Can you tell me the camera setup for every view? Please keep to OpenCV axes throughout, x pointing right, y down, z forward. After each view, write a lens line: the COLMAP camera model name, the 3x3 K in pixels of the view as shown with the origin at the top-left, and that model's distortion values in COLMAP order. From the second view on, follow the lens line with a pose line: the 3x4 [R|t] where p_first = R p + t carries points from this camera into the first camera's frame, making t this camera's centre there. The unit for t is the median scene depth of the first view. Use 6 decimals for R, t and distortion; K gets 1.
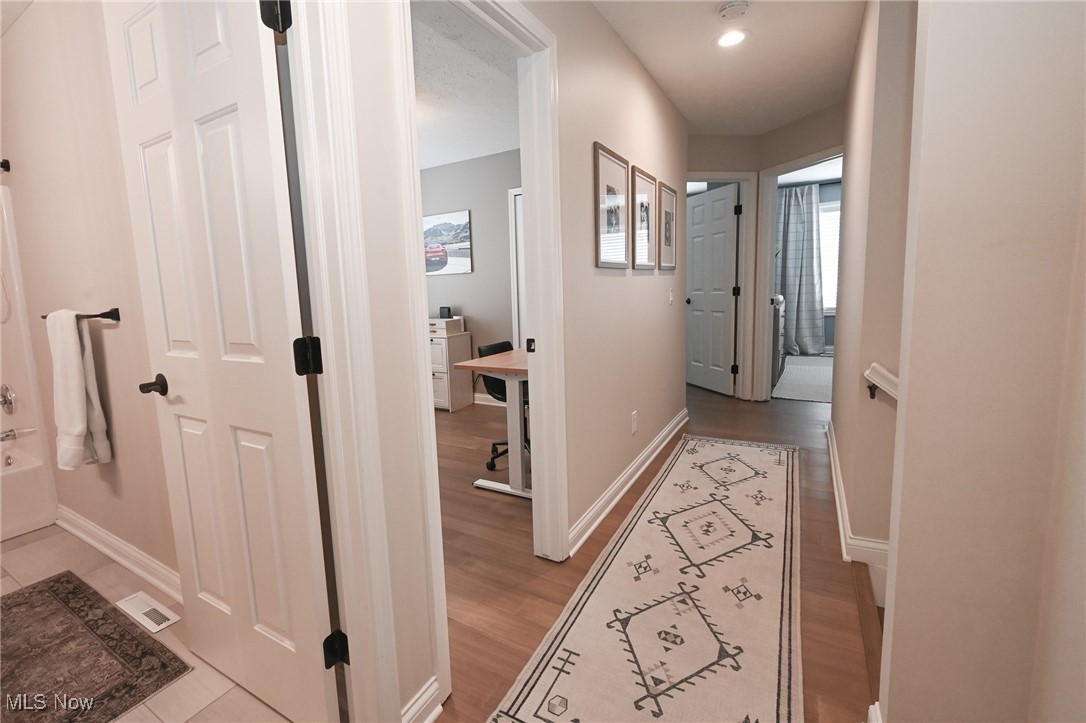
lens RADIAL K [[480.7, 0, 480.9], [0, 480.7, 356.0], [0, 0, 1]] dist [-0.001522, -0.000146]
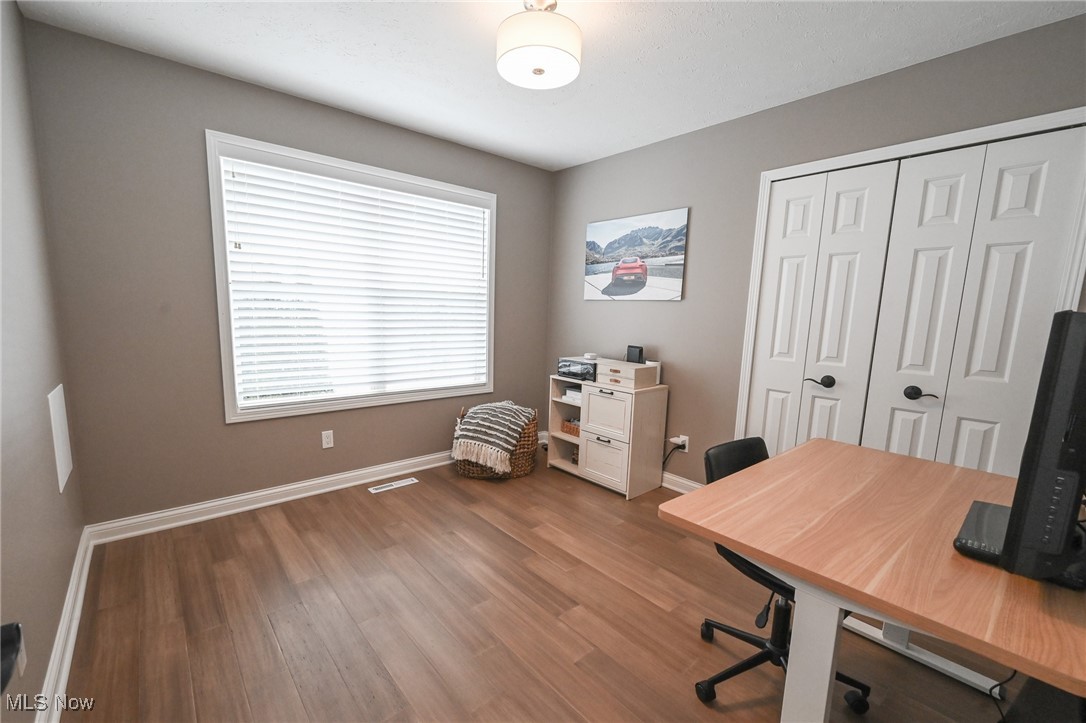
lens RADIAL K [[453.1, 0, 533.9], [0, 453.1, 378.4], [0, 0, 1]] dist [0.001008, 0.000108]
pose [[0.960334, 0.110097, -0.256199, -0.043186], [-0.106488, 0.993921, 0.027964, -0.059110], [0.257720, 0.000427, 0.966219, 0.324043]]
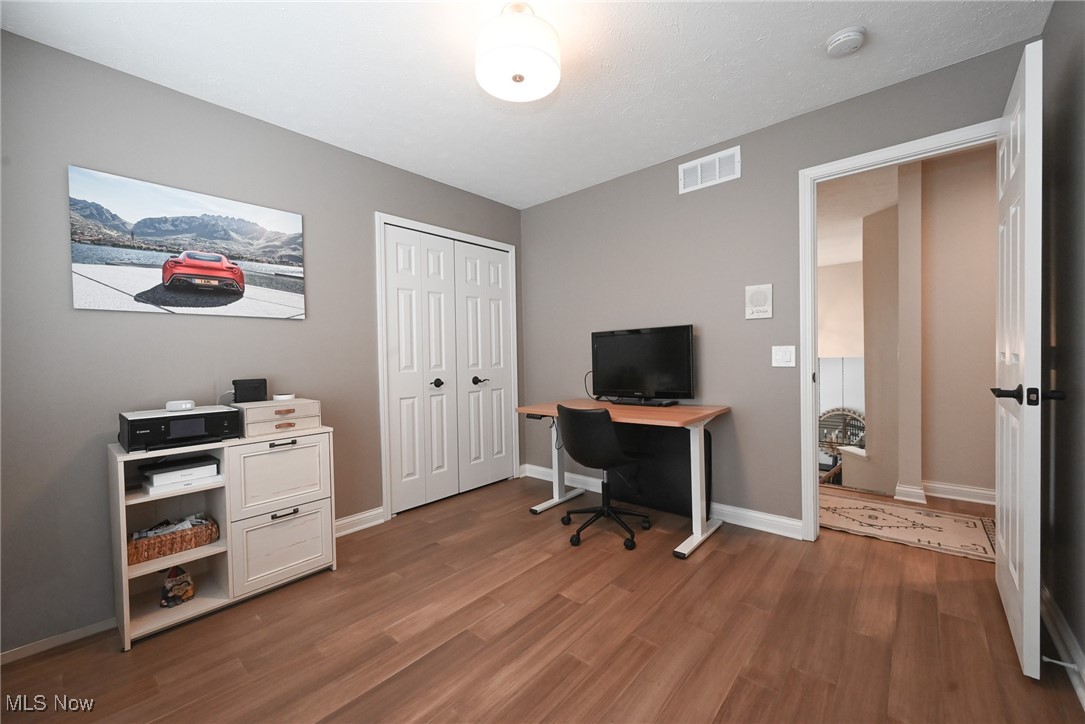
lens RADIAL K [[430.2, 0, 539.4], [0, 430.2, 366.1], [0, 0, 1]] dist [-0.000401, 0.000178]
pose [[0.130577, 0.013900, 0.991341, -0.499571], [0.152256, 0.987759, -0.033904, -0.055401], [-0.979677, 0.155364, 0.126862, 0.658547]]
